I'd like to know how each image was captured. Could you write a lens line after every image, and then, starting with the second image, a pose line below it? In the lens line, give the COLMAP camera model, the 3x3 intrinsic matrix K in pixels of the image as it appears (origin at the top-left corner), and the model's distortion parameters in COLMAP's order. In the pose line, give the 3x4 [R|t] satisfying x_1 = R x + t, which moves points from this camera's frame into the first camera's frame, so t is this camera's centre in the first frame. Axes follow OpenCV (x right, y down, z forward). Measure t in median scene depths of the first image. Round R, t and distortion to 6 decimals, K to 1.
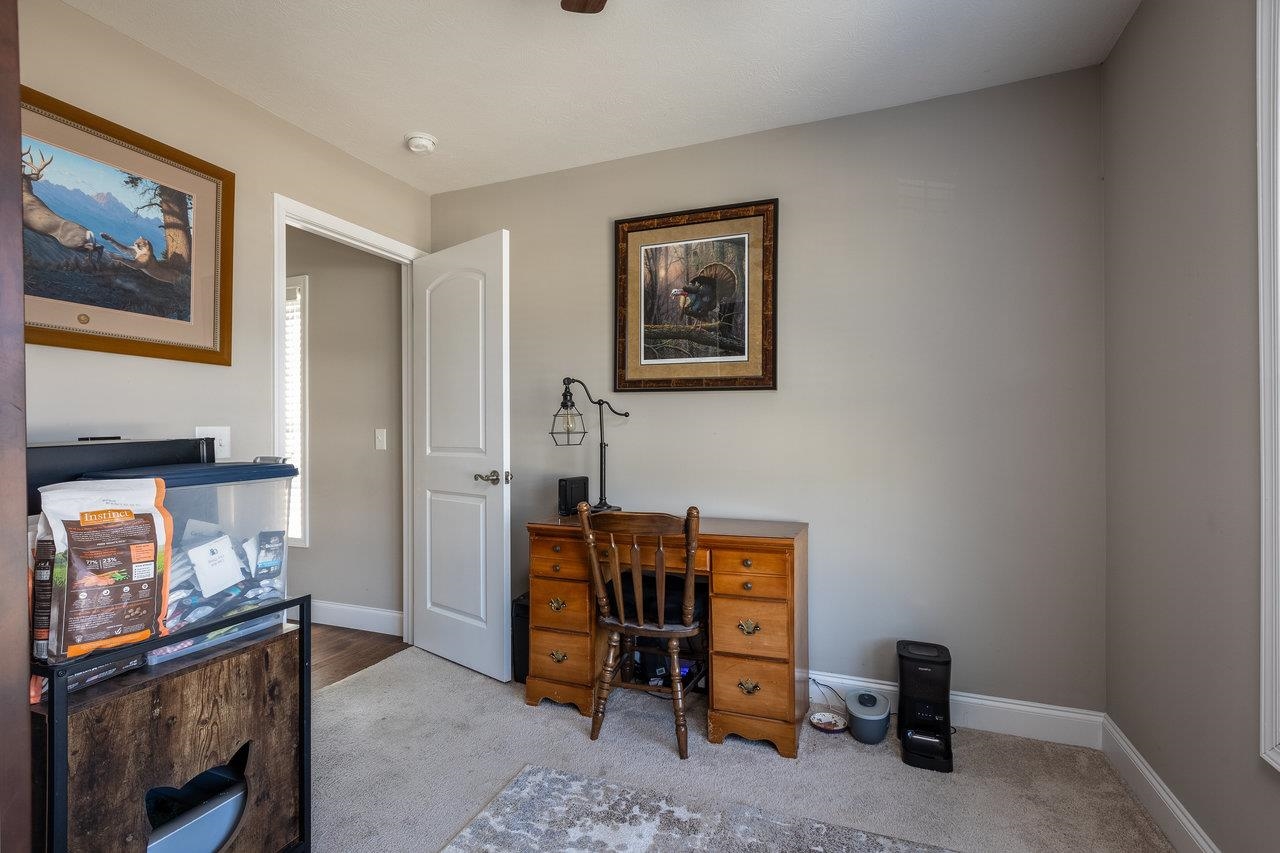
lens RADIAL K [[596.5, 0, 653.4], [0, 596.5, 431.6], [0, 0, 1]] dist [0.020741, -0.000043]
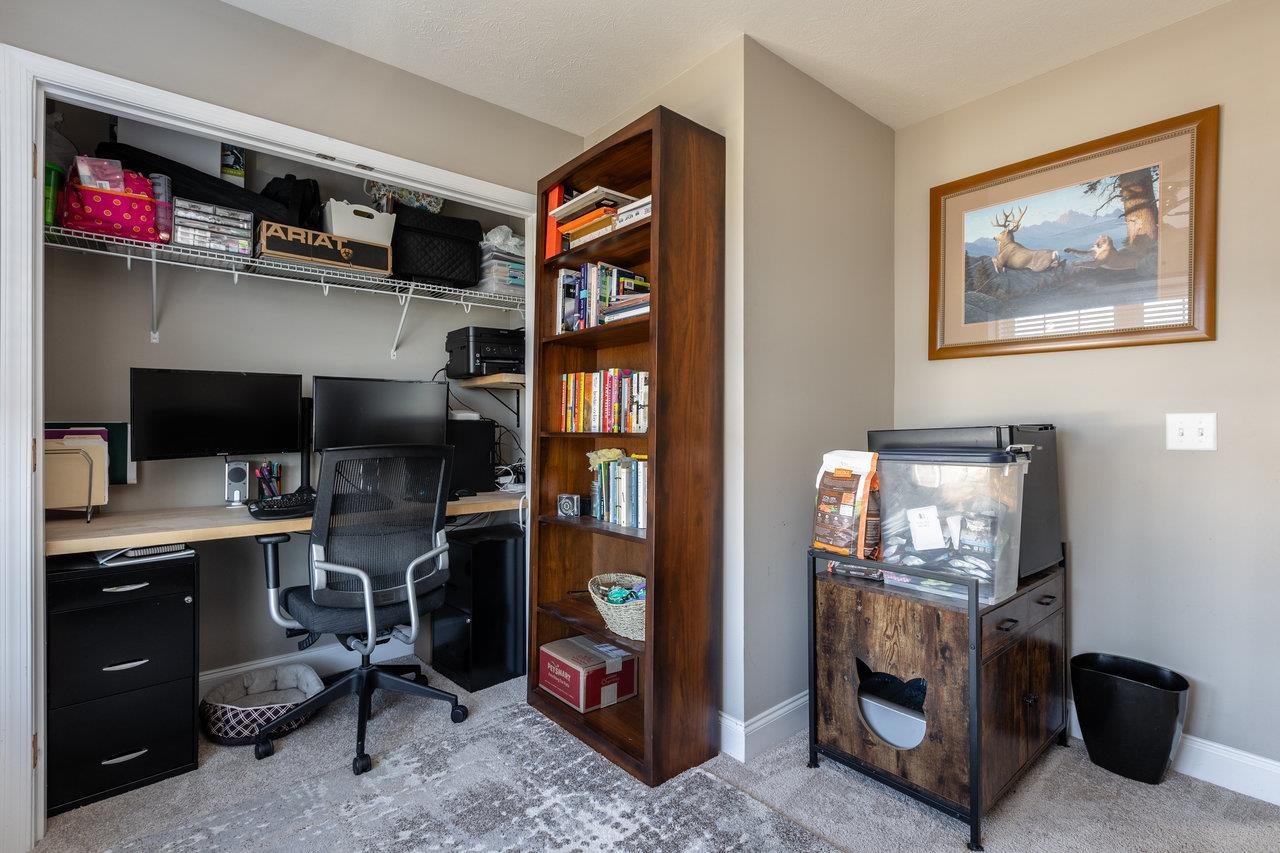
lens RADIAL K [[596.5, 0, 653.4], [0, 596.5, 431.6], [0, 0, 1]] dist [0.020741, -0.000043]
pose [[-0.464017, 0.015897, -0.885684, 0.595434], [0.003050, 0.999862, 0.016348, 0.002839], [0.885821, 0.004885, -0.464001, 1.033732]]
